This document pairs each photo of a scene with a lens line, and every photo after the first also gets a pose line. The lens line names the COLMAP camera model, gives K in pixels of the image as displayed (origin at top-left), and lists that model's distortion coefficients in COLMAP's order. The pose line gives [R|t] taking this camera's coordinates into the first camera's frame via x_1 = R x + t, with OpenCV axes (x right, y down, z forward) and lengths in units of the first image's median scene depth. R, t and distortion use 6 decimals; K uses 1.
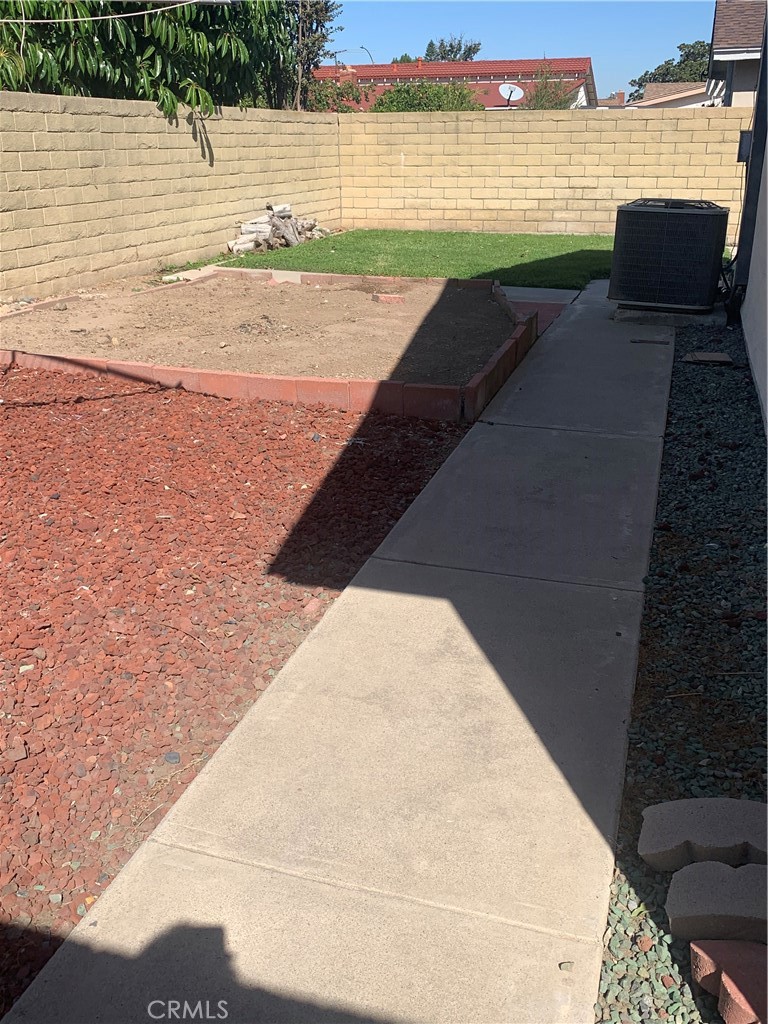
lens RADIAL K [[967.2, 0, 379.5], [0, 967.2, 499.2], [0, 0, 1]] dist [0.048790, -0.121194]
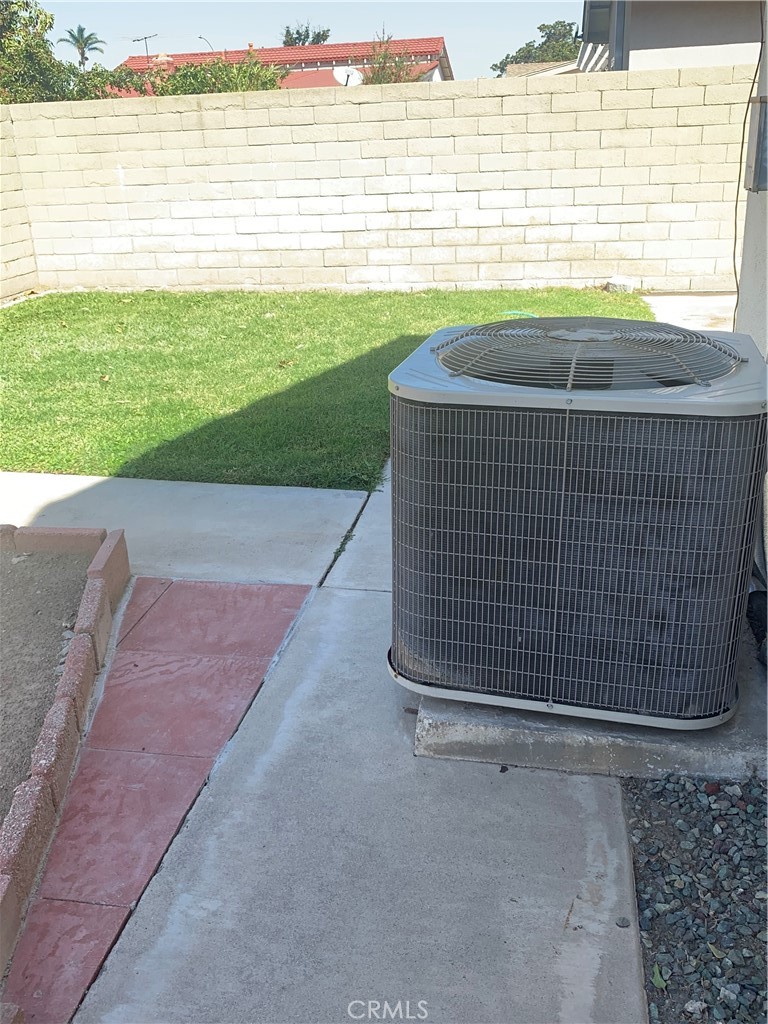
lens RADIAL K [[967.2, 0, 379.5], [0, 967.2, 499.2], [0, 0, 1]] dist [0.048790, -0.121194]
pose [[0.991747, -0.076576, 0.102831, 0.107175], [0.076071, 0.997063, 0.008831, -0.137430], [-0.103205, -0.000936, 0.994660, 0.368142]]
